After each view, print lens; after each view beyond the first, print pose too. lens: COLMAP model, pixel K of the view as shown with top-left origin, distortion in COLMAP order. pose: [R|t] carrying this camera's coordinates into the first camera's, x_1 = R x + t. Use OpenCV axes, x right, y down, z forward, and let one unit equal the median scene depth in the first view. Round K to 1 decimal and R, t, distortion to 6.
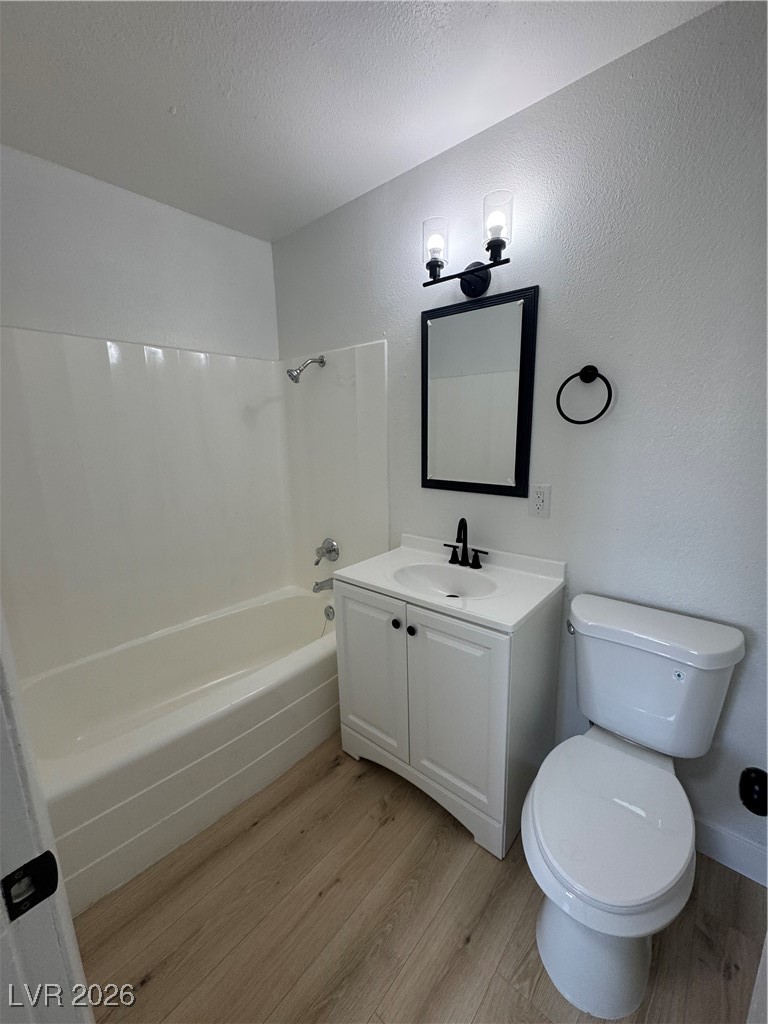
lens RADIAL K [[409.4, 0, 384.0], [0, 409.4, 512.0], [0, 0, 1]] dist [-0.003619, -0.001077]
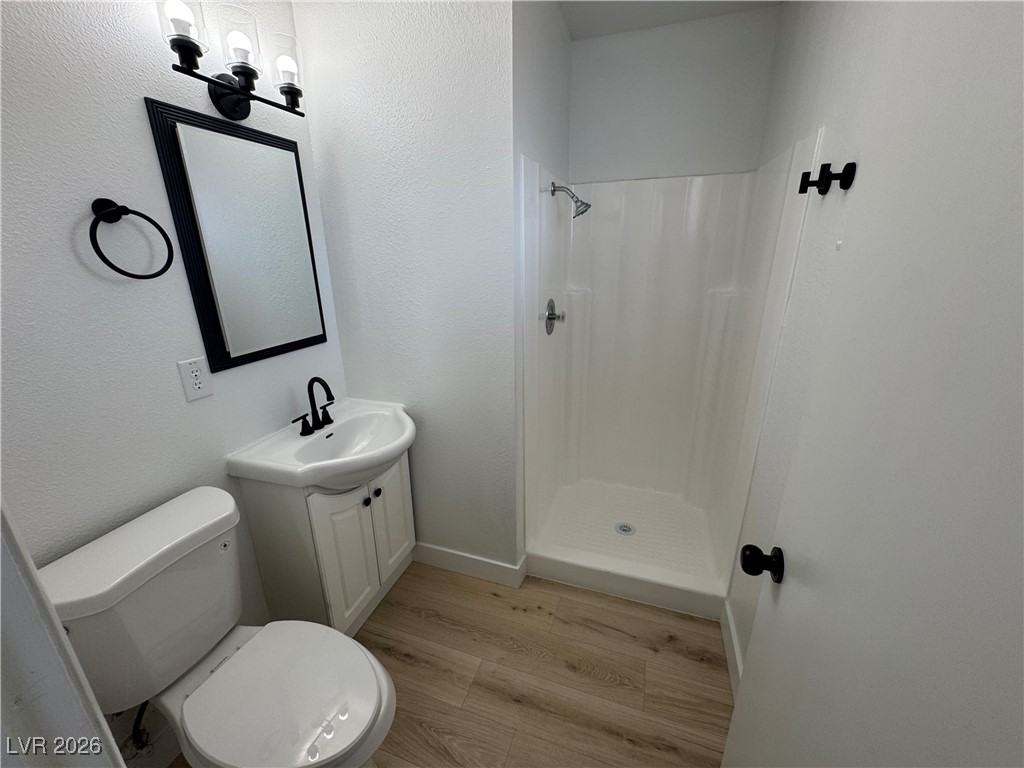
lens RADIAL K [[409.4, 0, 512.0], [0, 409.4, 384.0], [0, 0, 1]] dist [-0.003619, -0.001077]
pose [[-0.334383, -0.260995, 0.905577, -0.815742], [0.229929, 0.909260, 0.346957, -0.194311], [-0.913959, 0.324235, -0.244031, 0.832356]]
